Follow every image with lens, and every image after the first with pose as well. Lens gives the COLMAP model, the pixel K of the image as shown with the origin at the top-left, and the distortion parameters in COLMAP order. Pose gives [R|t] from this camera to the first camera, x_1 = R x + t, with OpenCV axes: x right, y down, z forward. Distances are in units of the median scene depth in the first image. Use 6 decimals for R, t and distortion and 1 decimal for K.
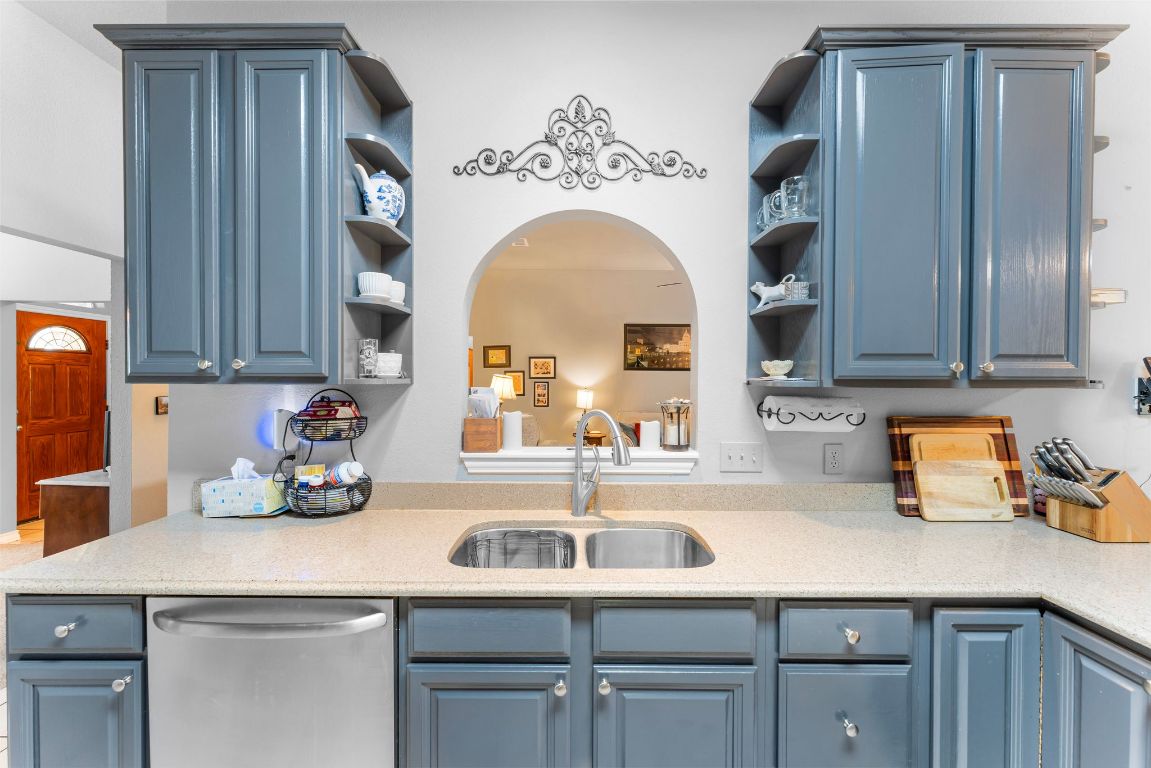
lens RADIAL K [[484.6, 0, 574.8], [0, 484.6, 367.6], [0, 0, 1]] dist [0.014791, -0.000033]
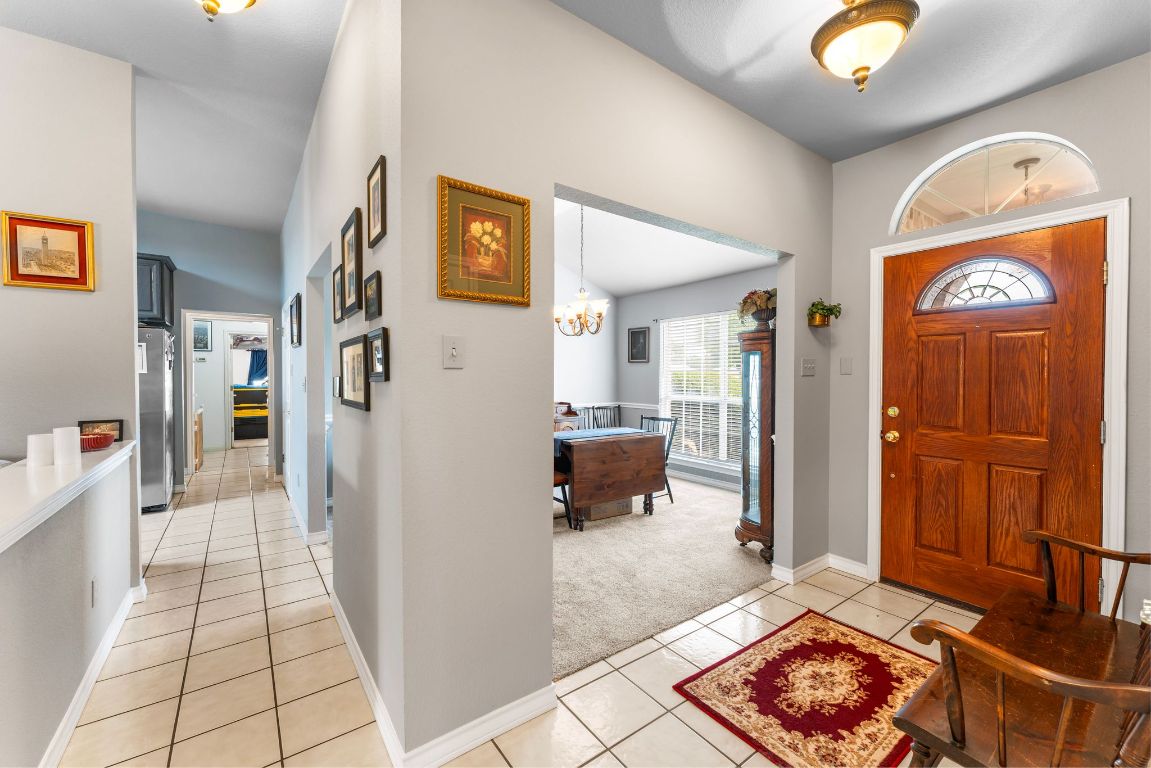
lens RADIAL K [[455.2, 0, 555.3], [0, 455.2, 381.5], [0, 0, 1]] dist [0.000716, -0.000033]
pose [[-0.819129, 0.000587, -0.573609, -1.672096], [0.007865, 0.999917, -0.010208, 0.208961], [0.573555, -0.012873, -0.819066, 4.926823]]
